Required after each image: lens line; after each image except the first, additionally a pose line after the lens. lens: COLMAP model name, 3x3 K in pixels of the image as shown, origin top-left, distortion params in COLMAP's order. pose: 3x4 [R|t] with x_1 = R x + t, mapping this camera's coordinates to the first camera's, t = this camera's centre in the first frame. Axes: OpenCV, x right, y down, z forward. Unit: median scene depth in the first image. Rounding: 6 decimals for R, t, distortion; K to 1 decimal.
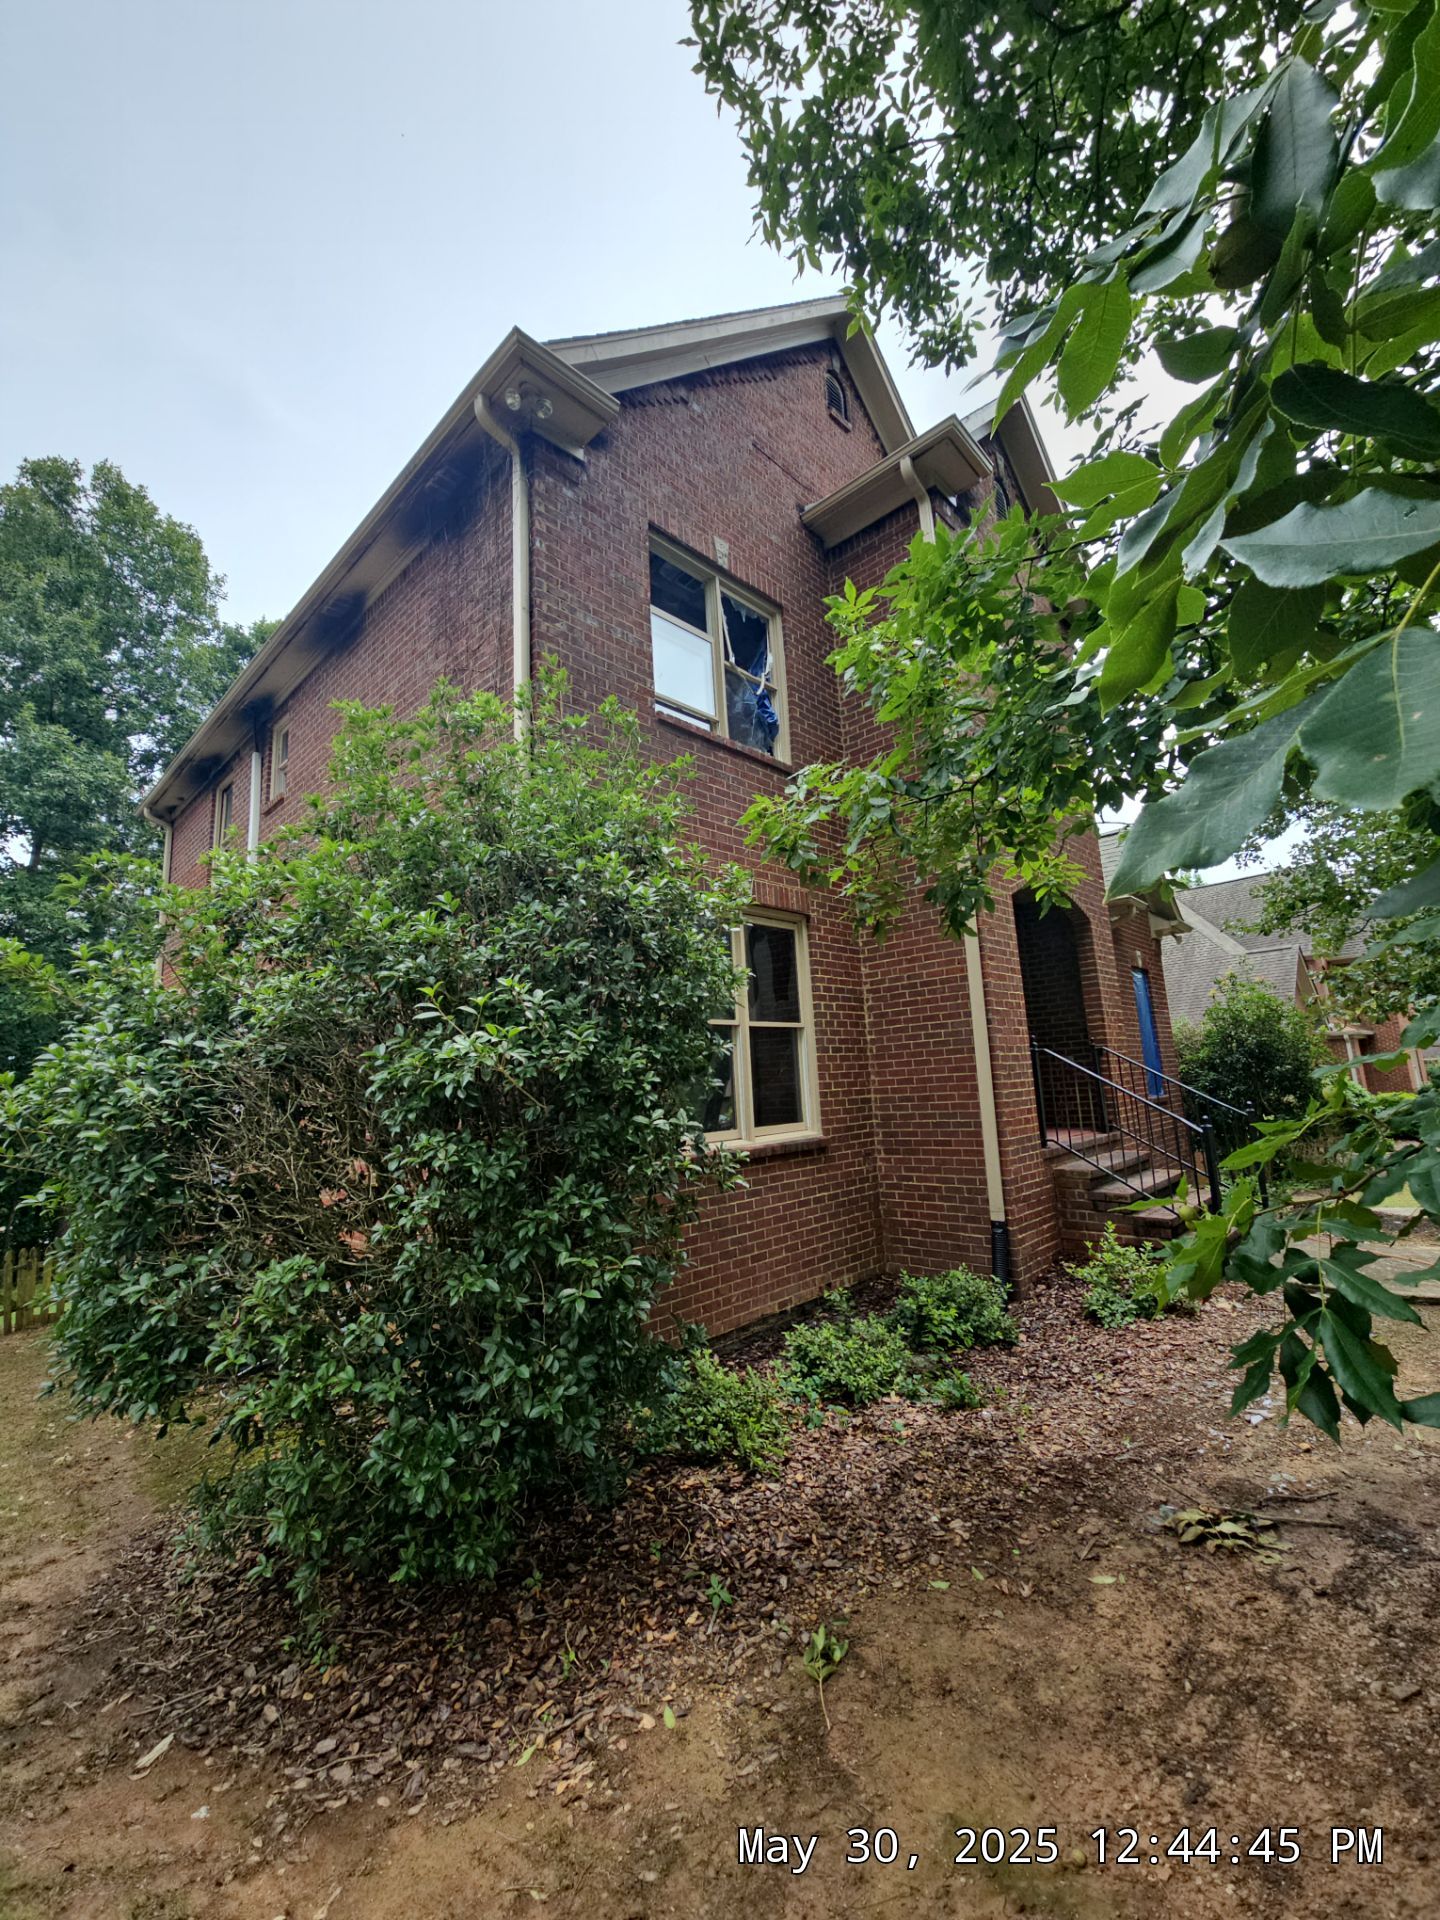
lens RADIAL K [[782.1, 0, 724.0], [0, 782.1, 946.8], [0, 0, 1]] dist [-0.004446, 0.004910]
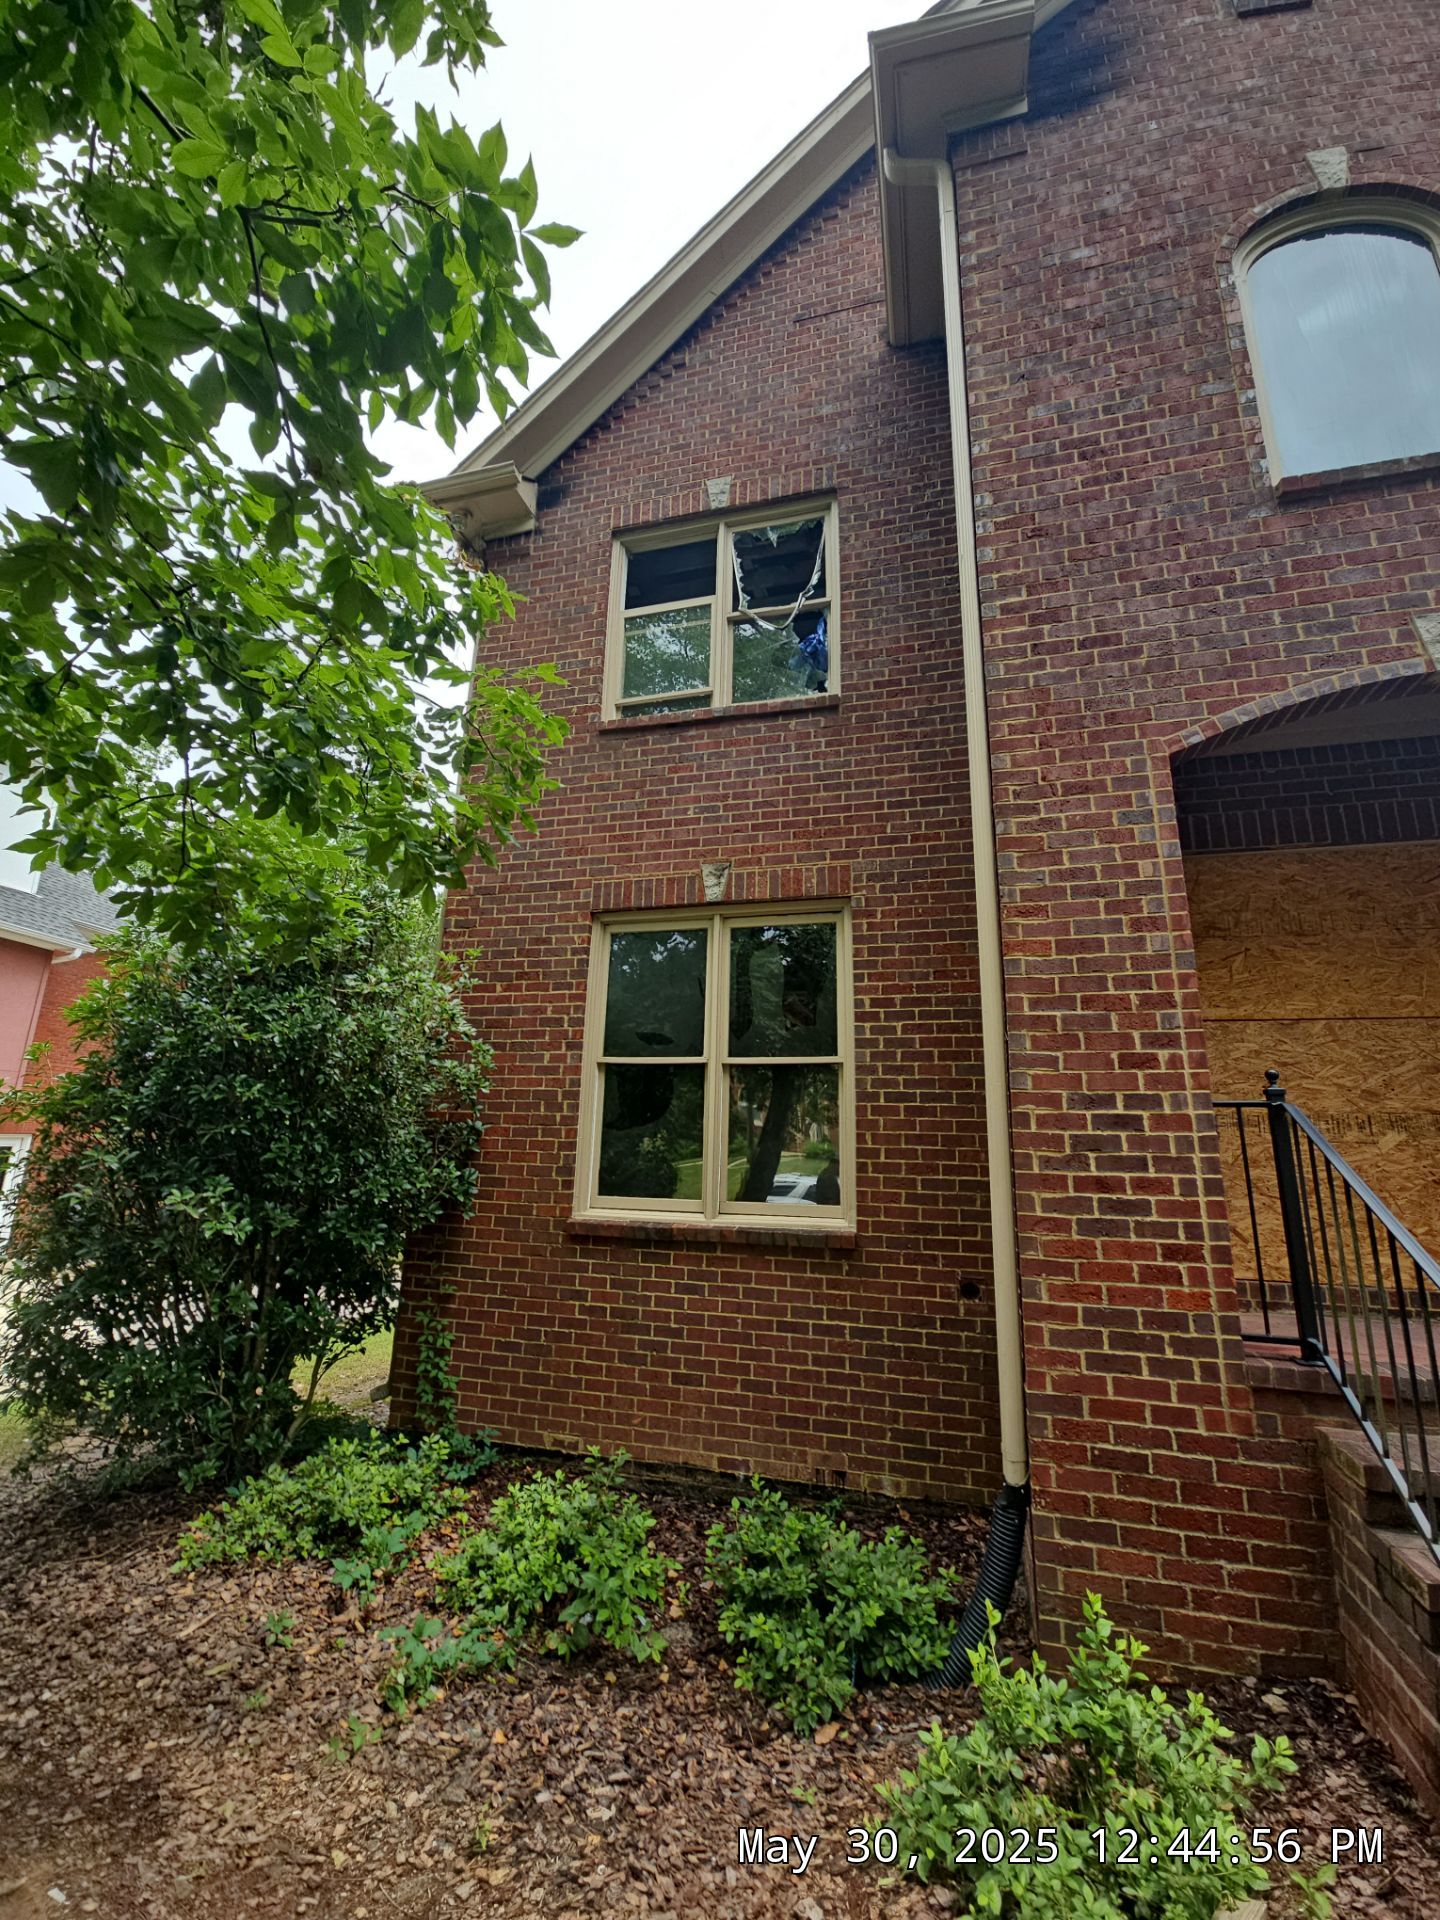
lens RADIAL K [[764.2, 0, 720.0], [0, 764.2, 960.0], [0, 0, 1]] dist [-0.000314, 0.000172]
pose [[0.486095, -0.148039, -0.861276, 0.628652], [0.103923, 0.988346, -0.111227, 0.077903], [0.867705, -0.035440, 0.495815, 0.585109]]
